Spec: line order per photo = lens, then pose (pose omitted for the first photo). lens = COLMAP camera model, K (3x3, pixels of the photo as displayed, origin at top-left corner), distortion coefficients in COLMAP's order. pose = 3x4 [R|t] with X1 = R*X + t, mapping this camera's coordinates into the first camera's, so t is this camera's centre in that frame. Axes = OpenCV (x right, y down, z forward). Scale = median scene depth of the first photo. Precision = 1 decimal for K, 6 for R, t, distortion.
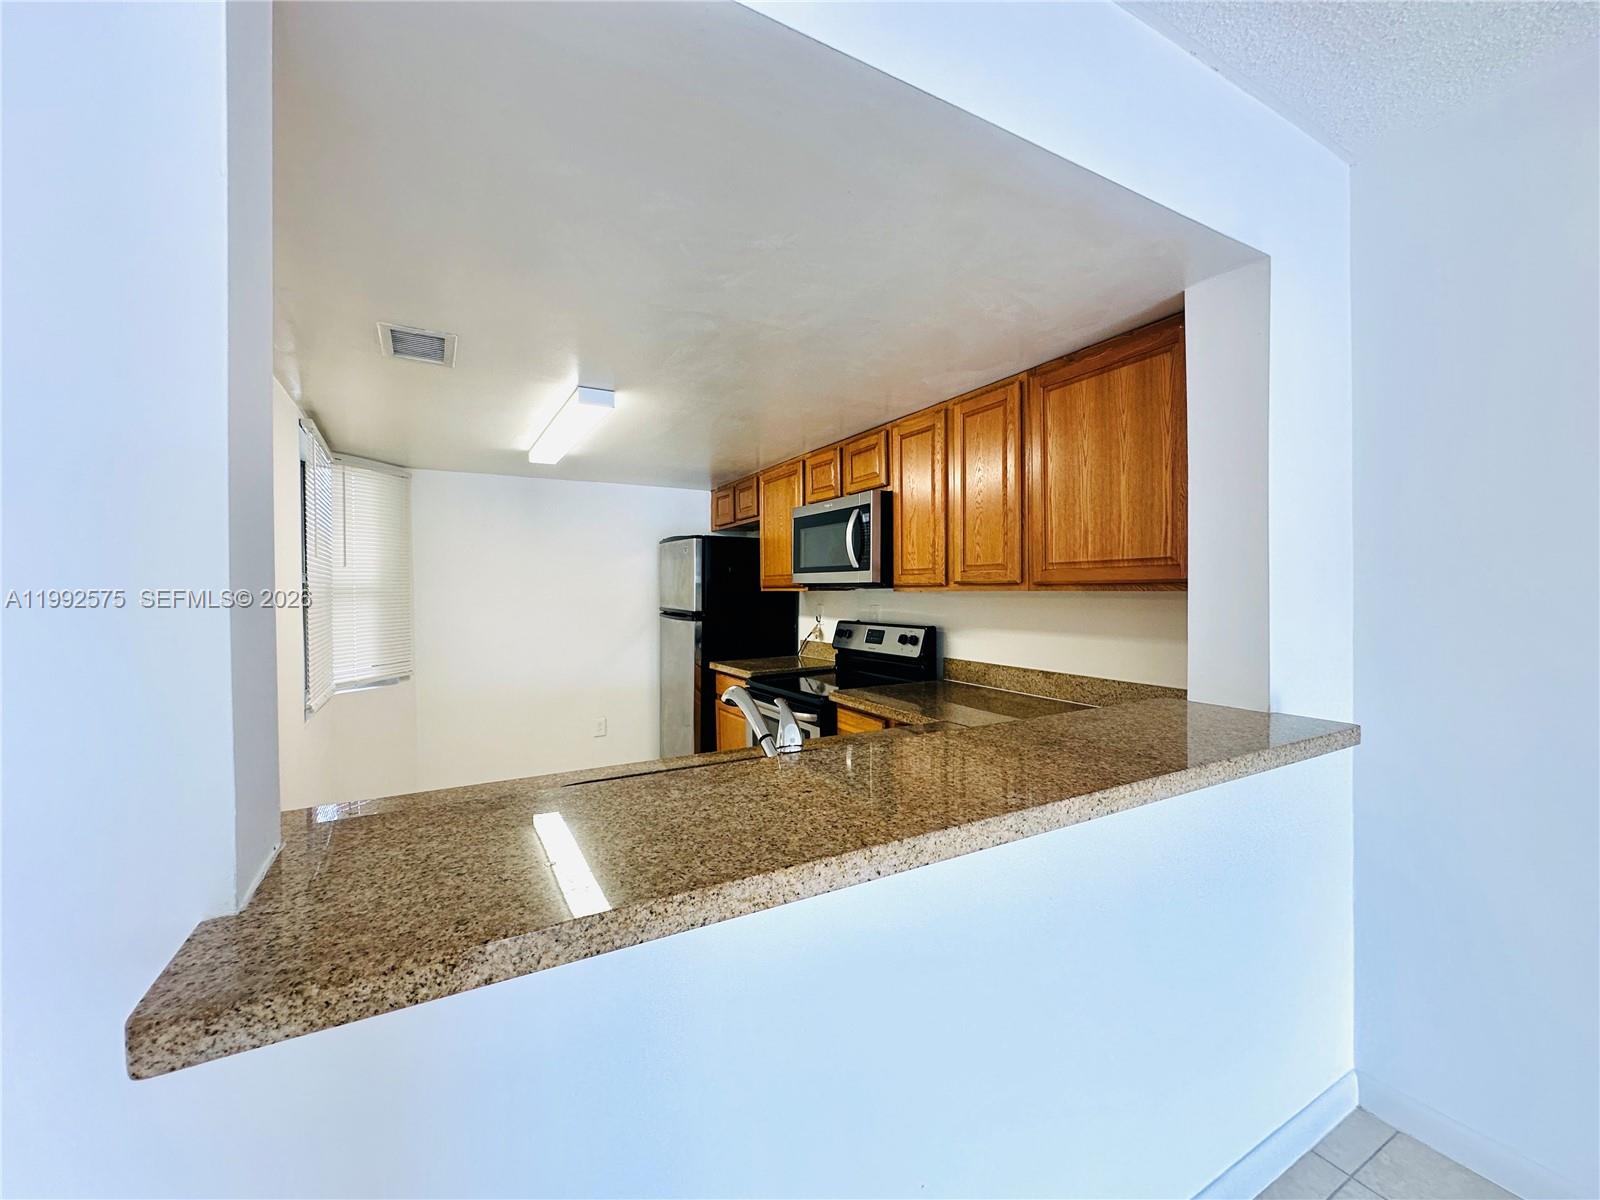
lens RADIAL K [[637.8, 0, 797.5], [0, 637.8, 597.6], [0, 0, 1]] dist [-0.001257, 0.000494]
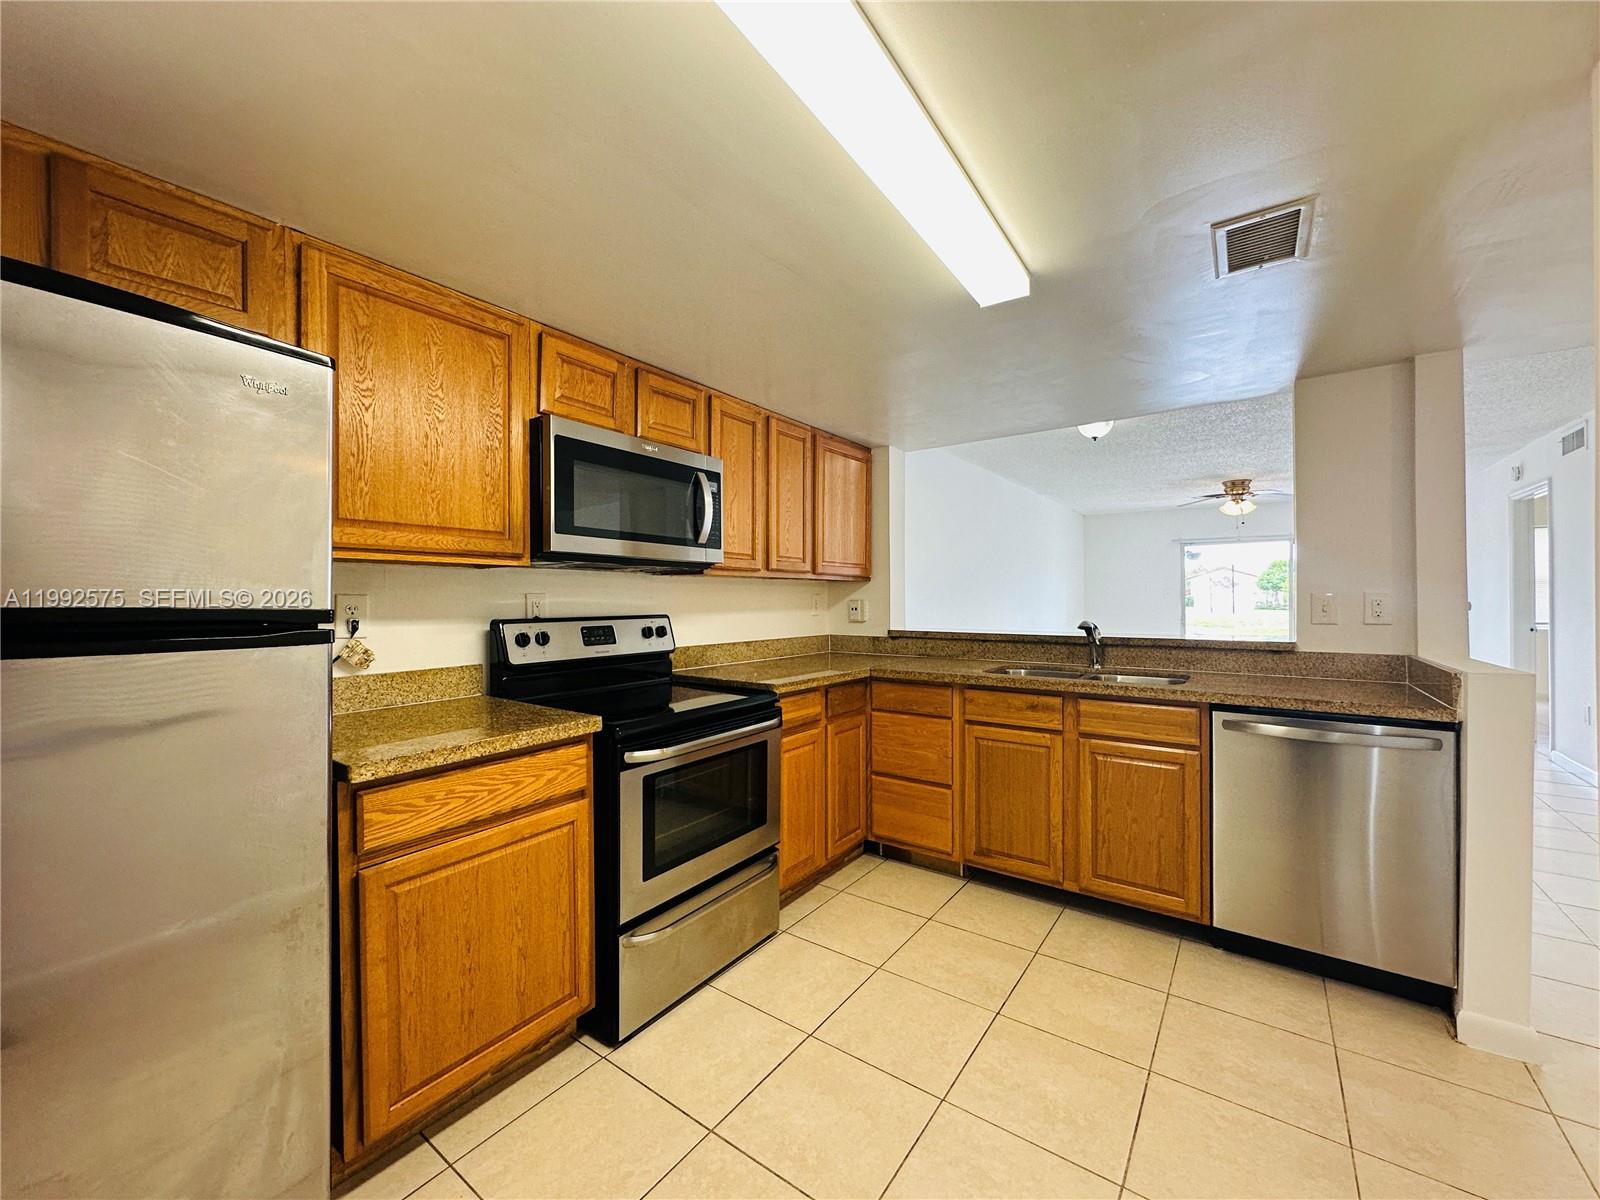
lens RADIAL K [[637.8, 0, 790.8], [0, 637.8, 597.4], [0, 0, 1]] dist [-0.001257, 0.000494]
pose [[-0.414247, 0.007643, 0.910133, -0.742564], [0.014959, 0.999887, -0.001589, 0.026706], [-0.910042, 0.012957, -0.414314, 1.305050]]
